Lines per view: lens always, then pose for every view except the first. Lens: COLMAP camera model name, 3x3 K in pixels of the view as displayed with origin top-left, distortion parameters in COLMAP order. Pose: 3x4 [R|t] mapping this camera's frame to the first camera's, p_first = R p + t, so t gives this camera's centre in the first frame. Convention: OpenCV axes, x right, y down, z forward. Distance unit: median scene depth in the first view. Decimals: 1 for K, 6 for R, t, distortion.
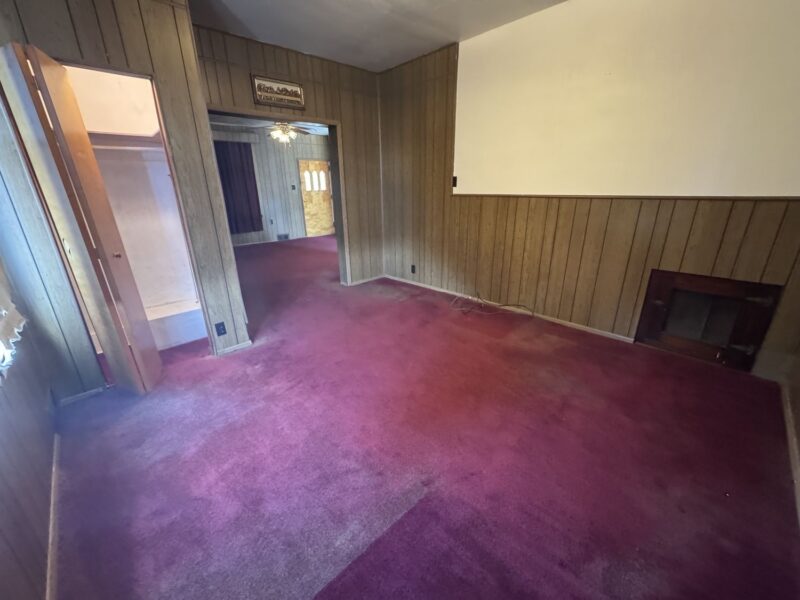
lens RADIAL K [[323.8, 0, 400.7], [0, 323.8, 295.8], [0, 0, 1]] dist [-0.001086, -0.000140]
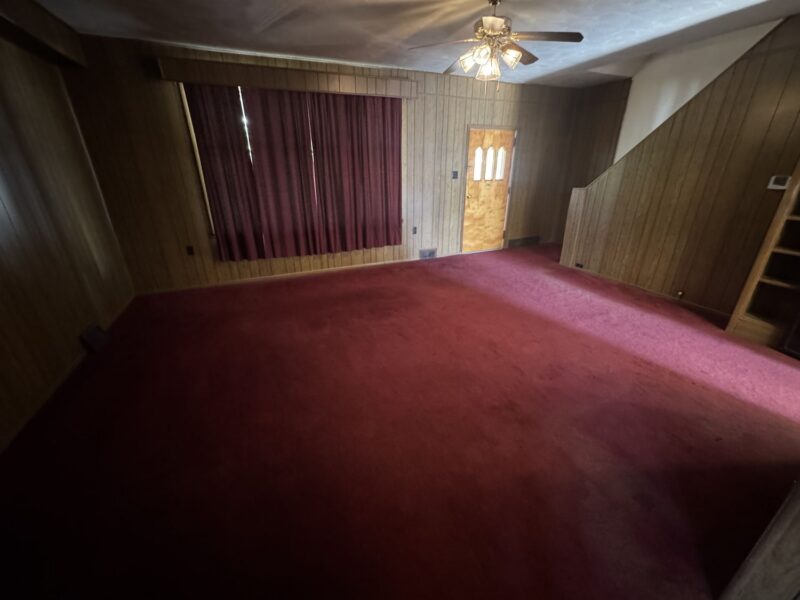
lens RADIAL K [[323.8, 0, 403.4], [0, 323.8, 303.2], [0, 0, 1]] dist [-0.001086, -0.000140]
pose [[0.933403, 0.161512, -0.320426, -0.179723], [-0.131796, 0.984872, 0.112508, -0.145017], [0.333750, -0.062784, 0.940568, 0.358425]]
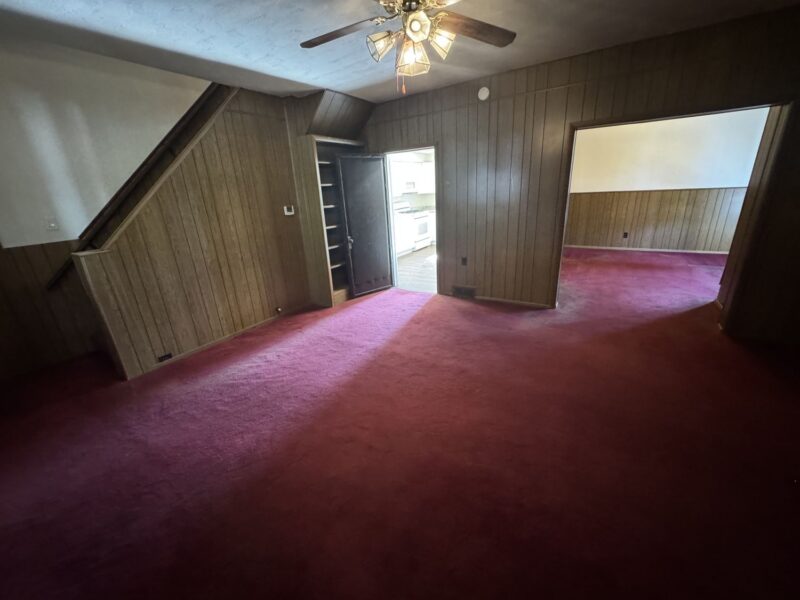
lens RADIAL K [[323.8, 0, 401.2], [0, 323.8, 301.5], [0, 0, 1]] dist [-0.001086, -0.000140]
pose [[-0.205735, -0.295026, 0.933077, -0.557750], [0.360306, 0.863660, 0.352521, -0.316713], [-0.909864, 0.408719, -0.071386, 0.878028]]
